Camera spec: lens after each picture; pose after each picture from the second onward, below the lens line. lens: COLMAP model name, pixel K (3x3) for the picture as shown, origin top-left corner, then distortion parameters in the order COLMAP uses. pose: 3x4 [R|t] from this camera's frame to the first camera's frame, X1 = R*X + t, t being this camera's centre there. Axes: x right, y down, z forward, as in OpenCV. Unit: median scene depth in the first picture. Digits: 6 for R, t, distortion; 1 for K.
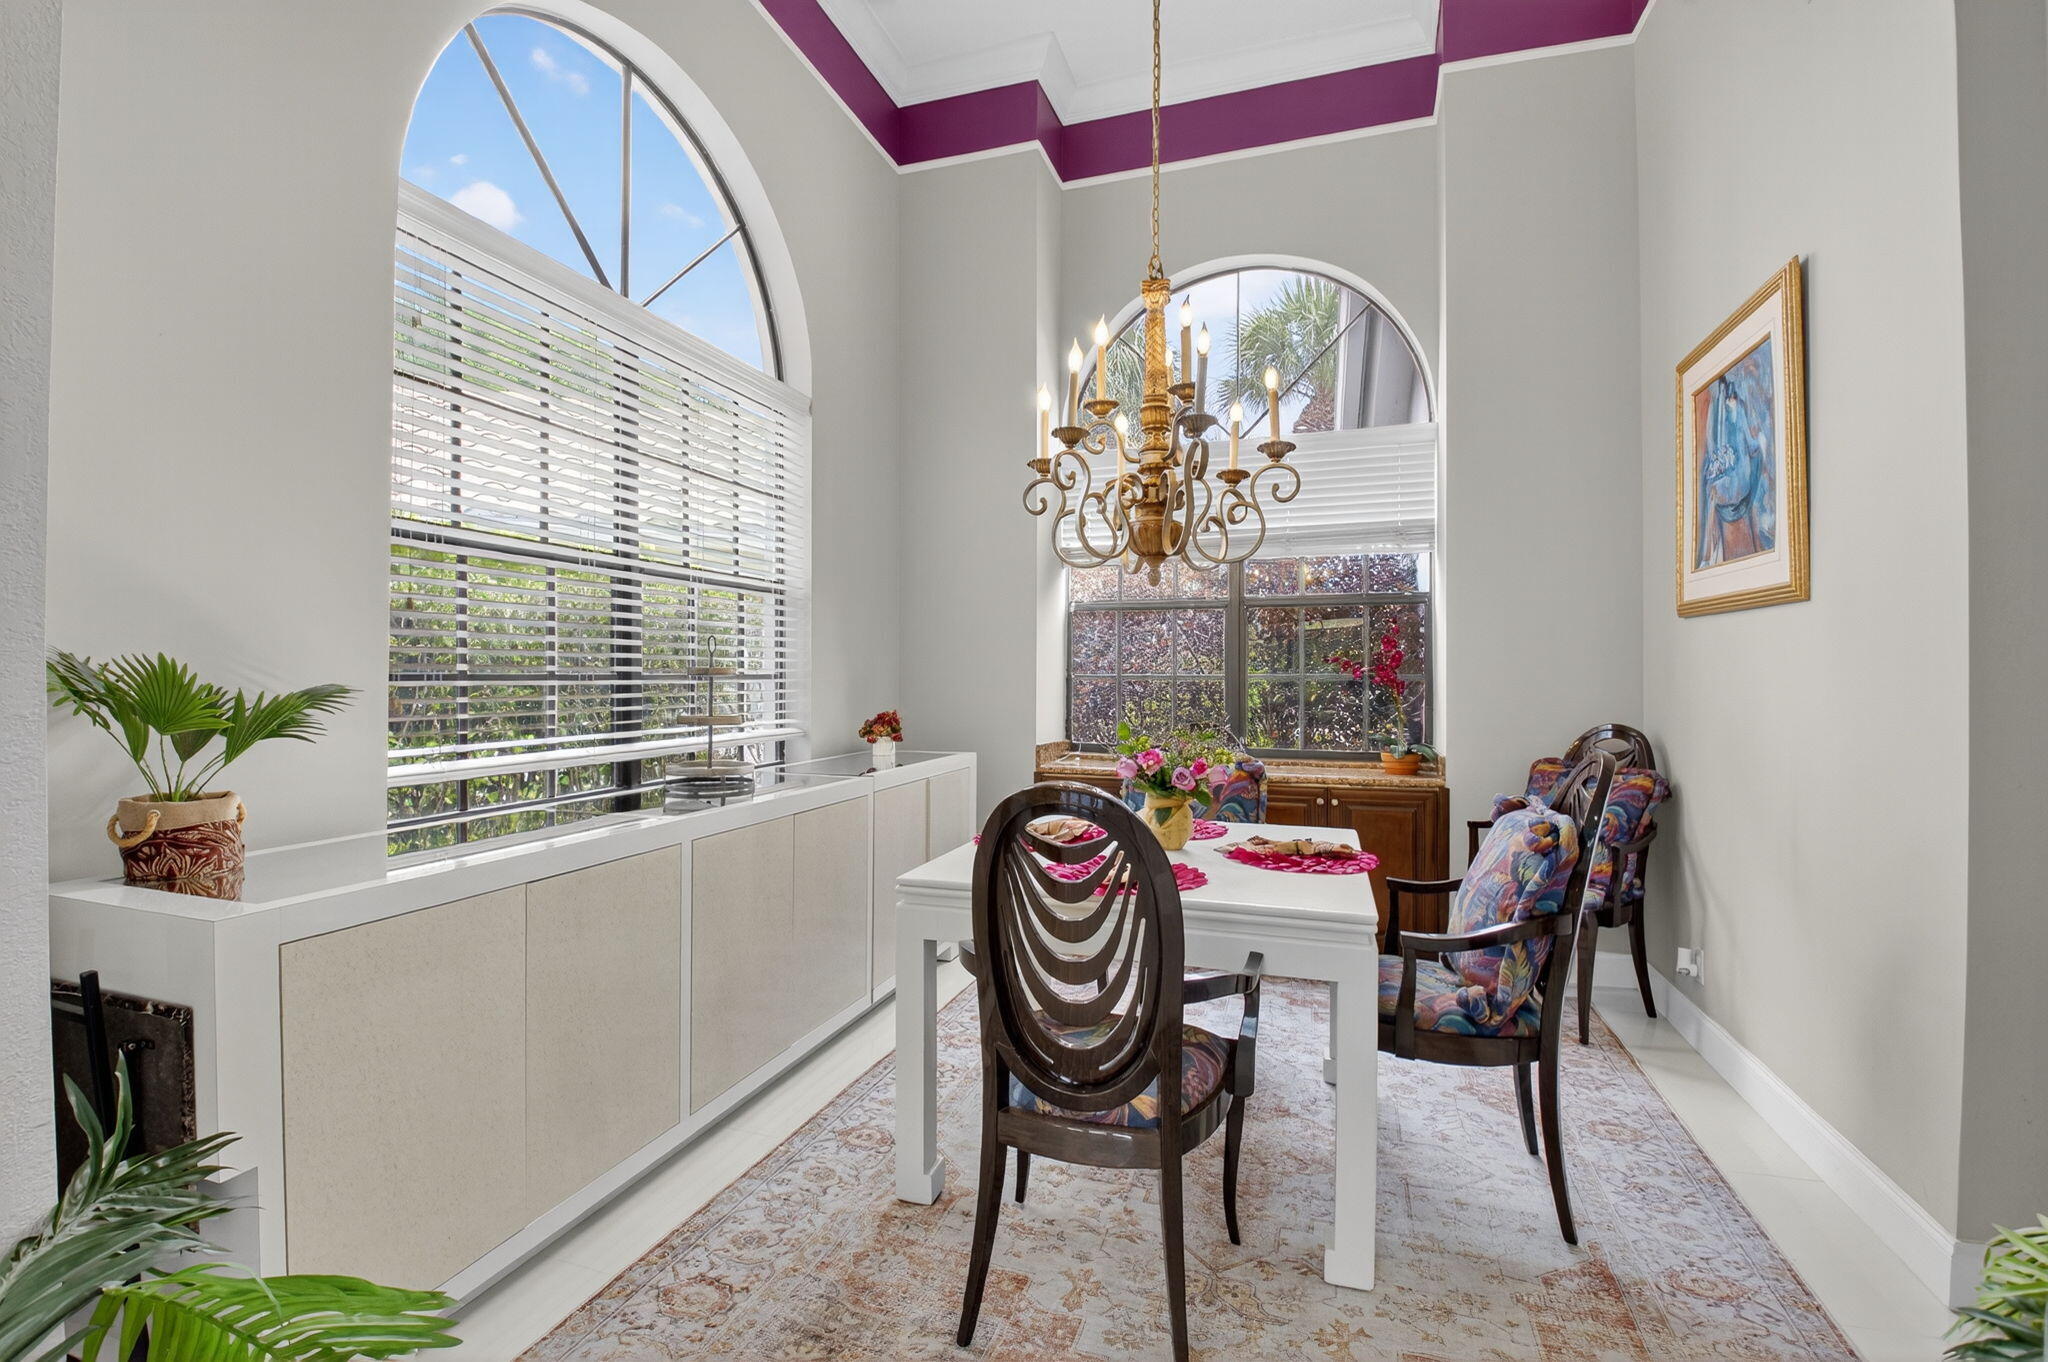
lens RADIAL K [[907.0, 0, 1026.0], [0, 907.0, 664.3], [0, 0, 1]] dist [-0.001664, -0.023078]
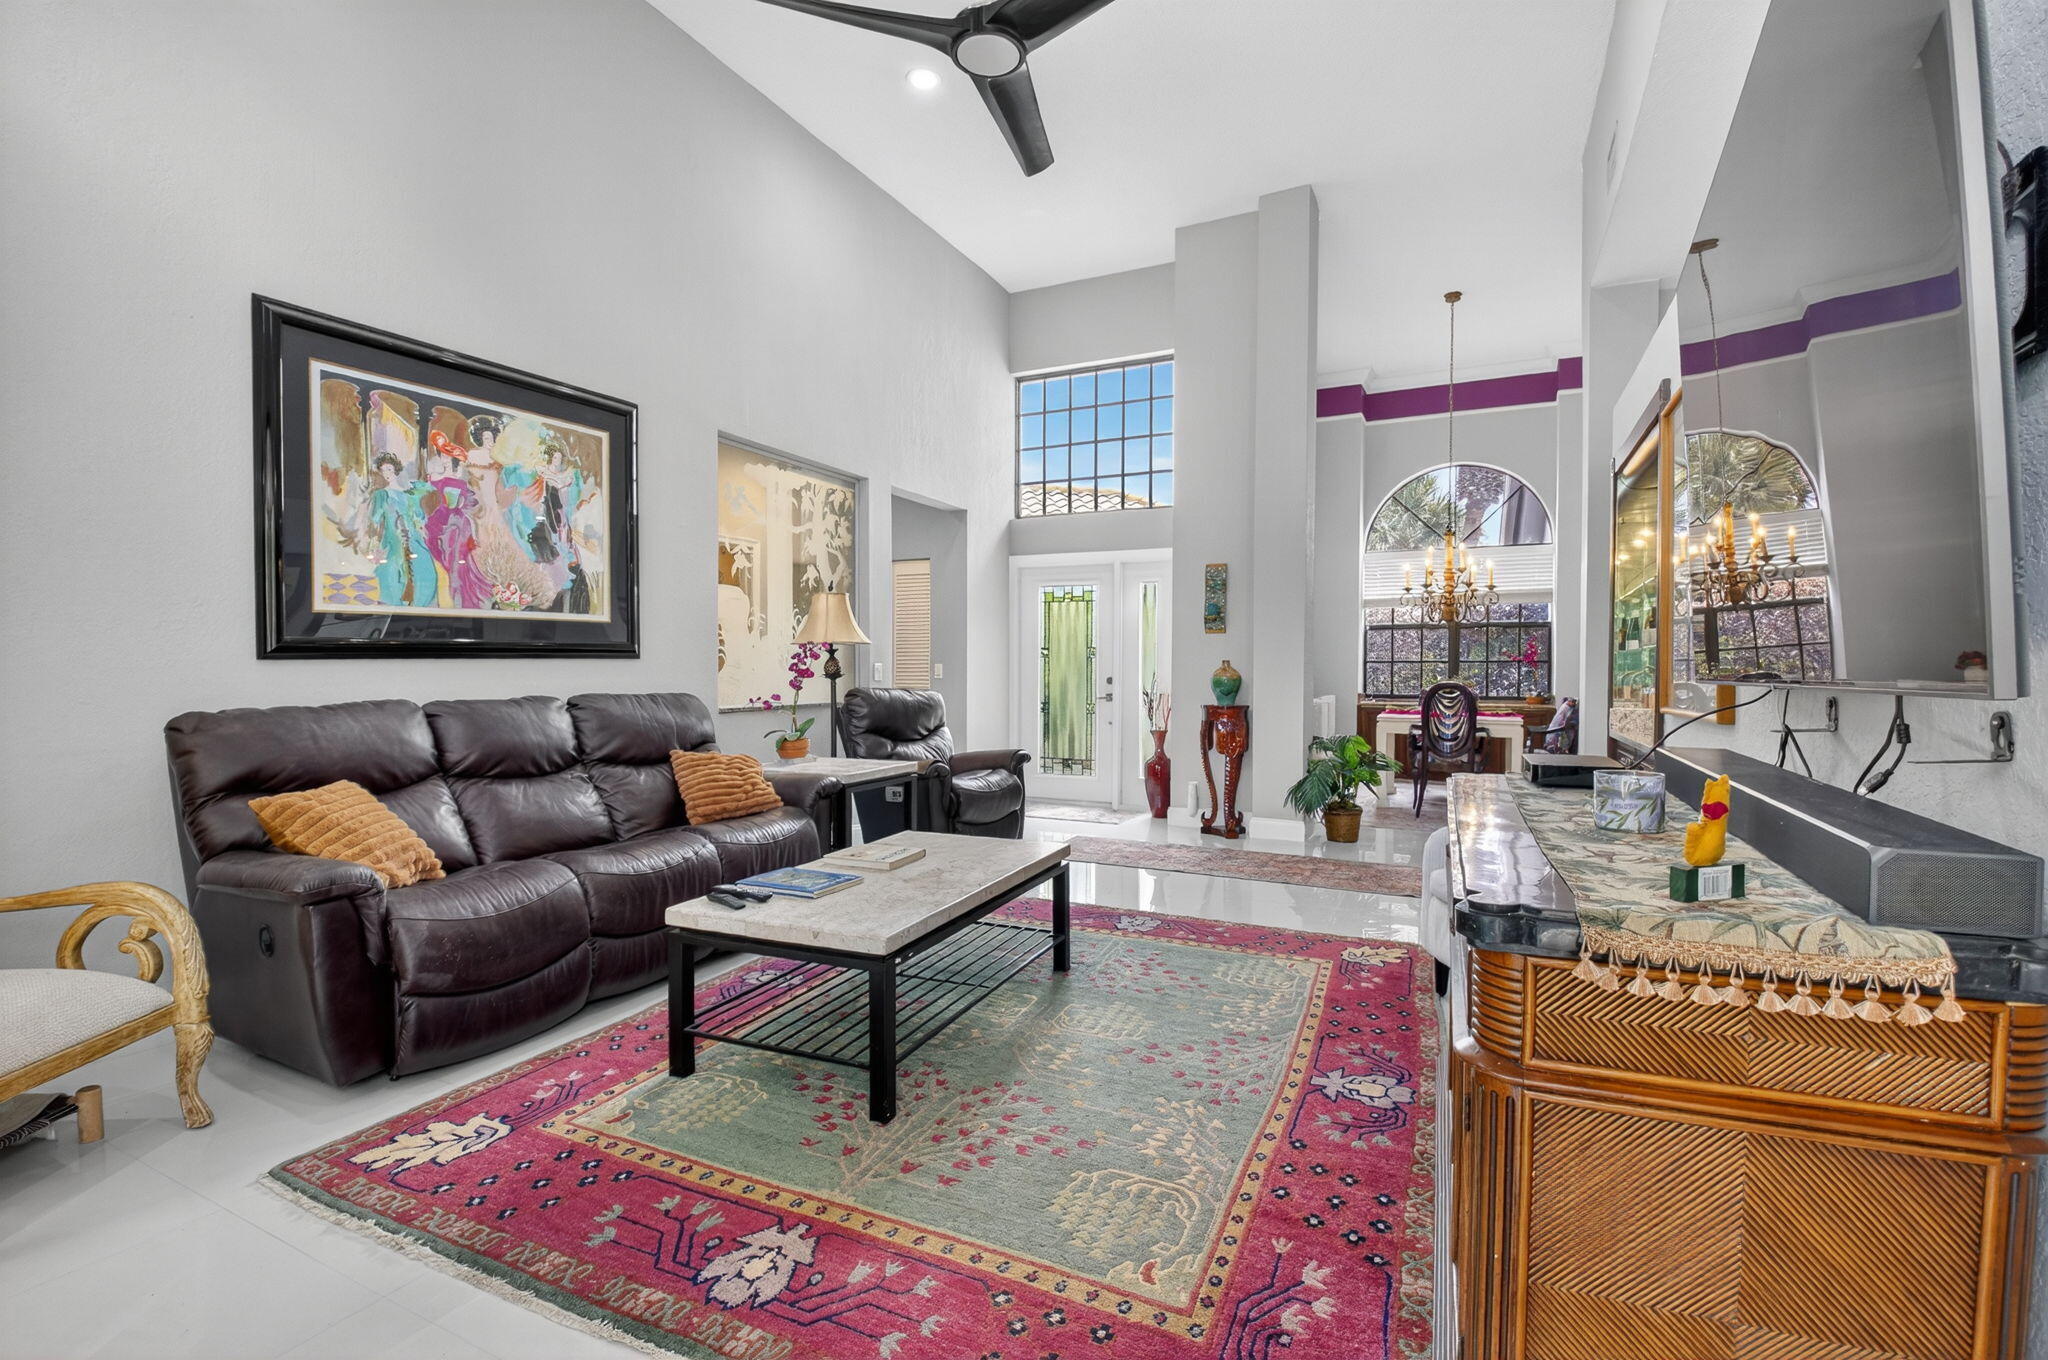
lens RADIAL K [[934.4, 0, 1024.0], [0, 934.4, 680.0], [0, 0, 1]] dist [-0.001136, -0.000286]
pose [[0.993308, 0.000855, -0.115491, -0.811438], [0.002106, 0.999672, 0.025516, 0.000731], [0.115475, -0.025588, 0.992981, -2.046734]]
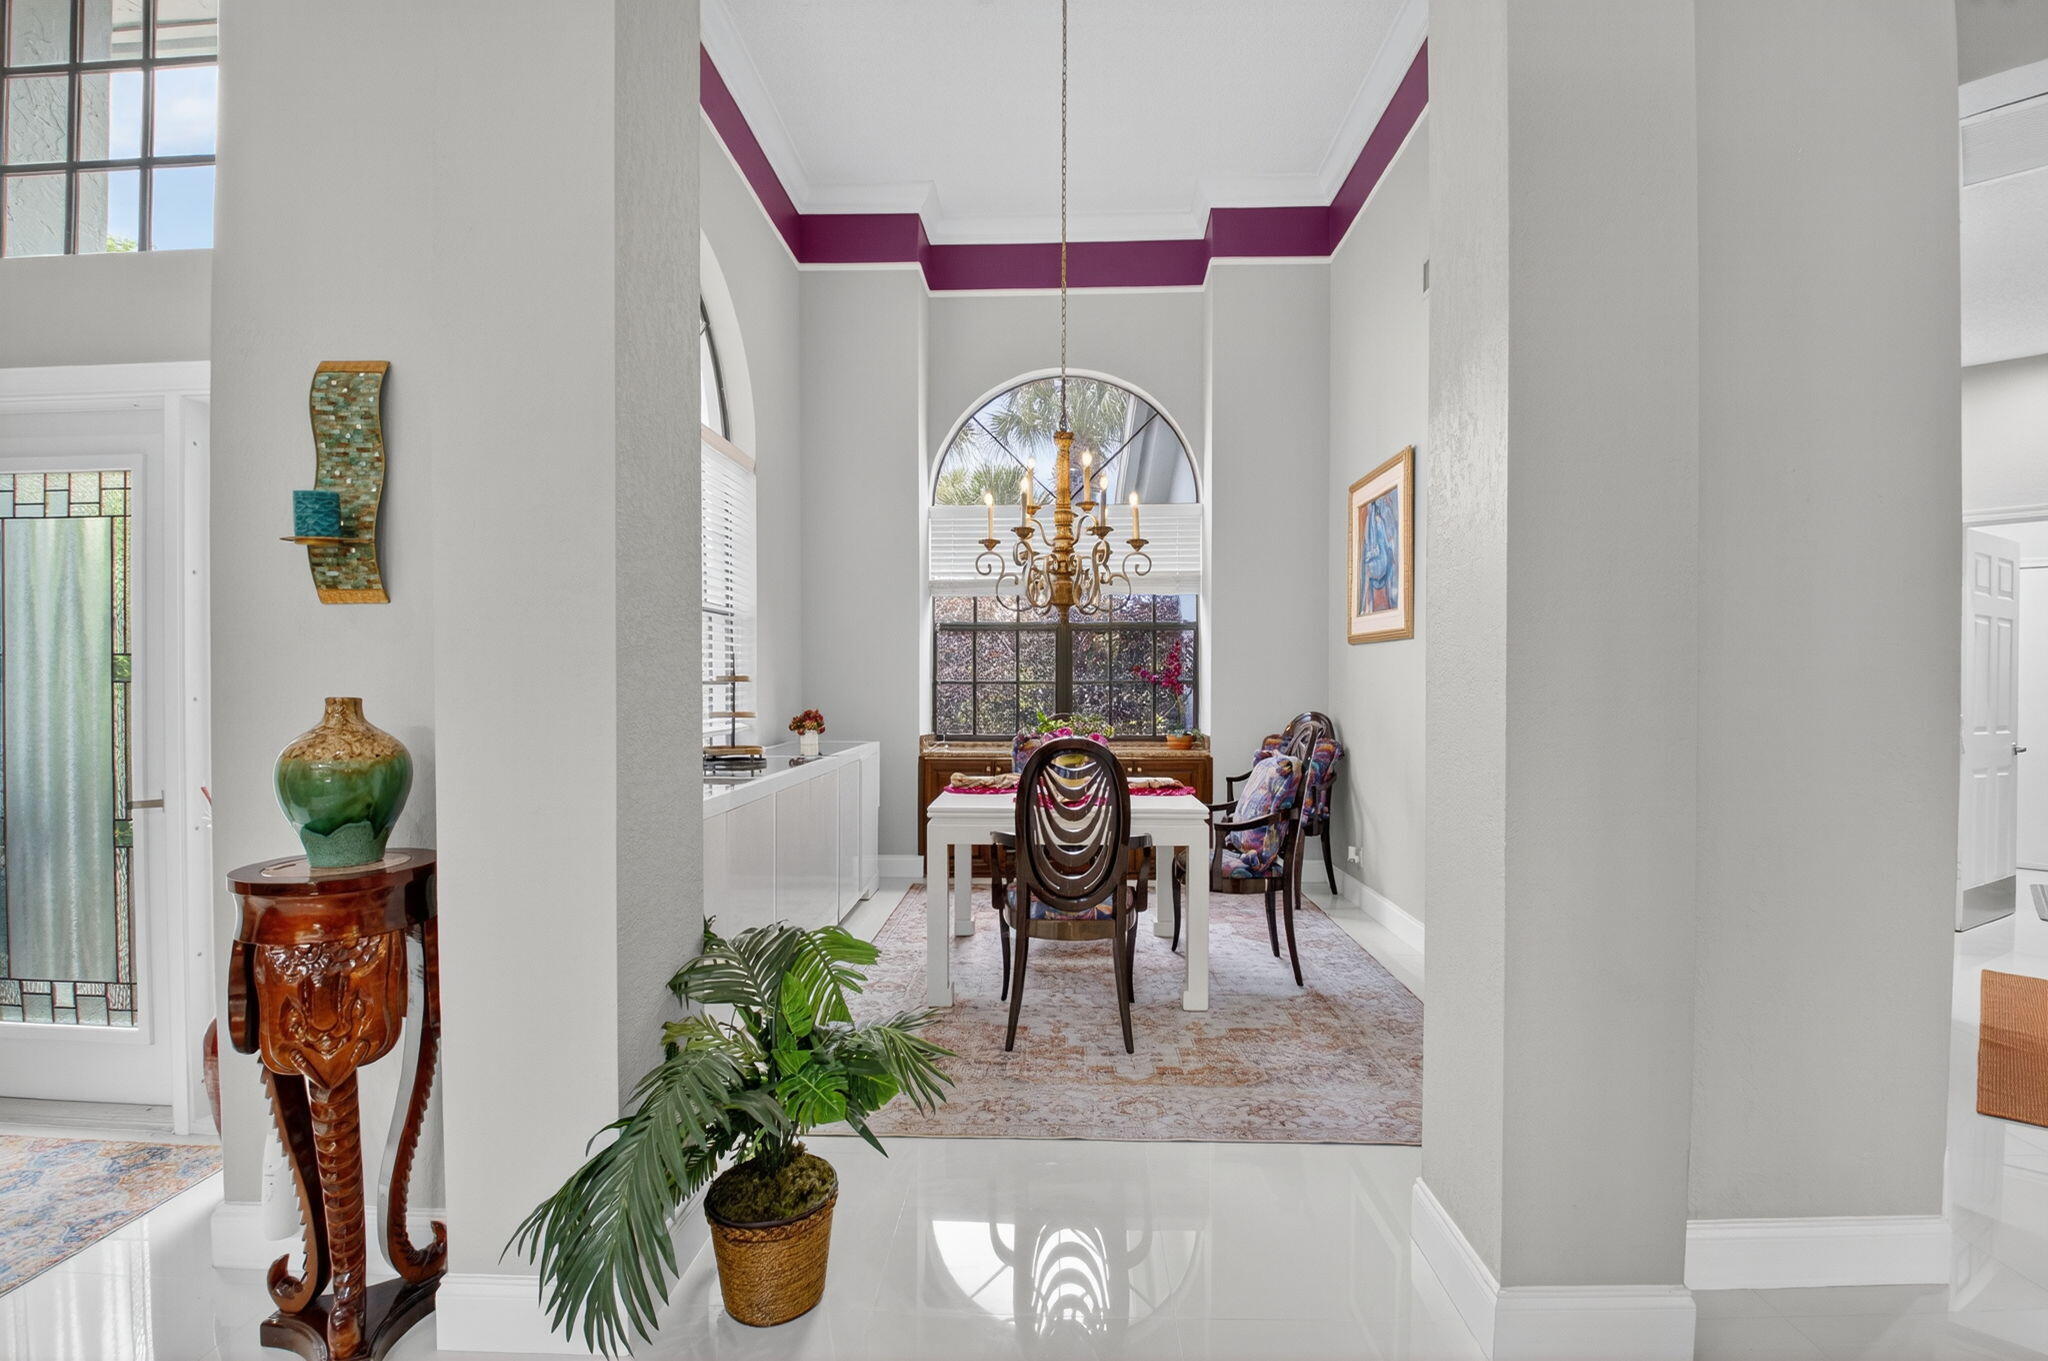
lens RADIAL K [[934.4, 0, 1024.0], [0, 934.4, 680.5], [0, 0, 1]] dist [-0.001136, -0.000286]
pose [[0.957424, -0.002747, 0.288673, -0.347090], [-0.000466, 0.999939, 0.011061, -0.005611], [-0.288686, -0.010725, 0.957364, -0.478294]]
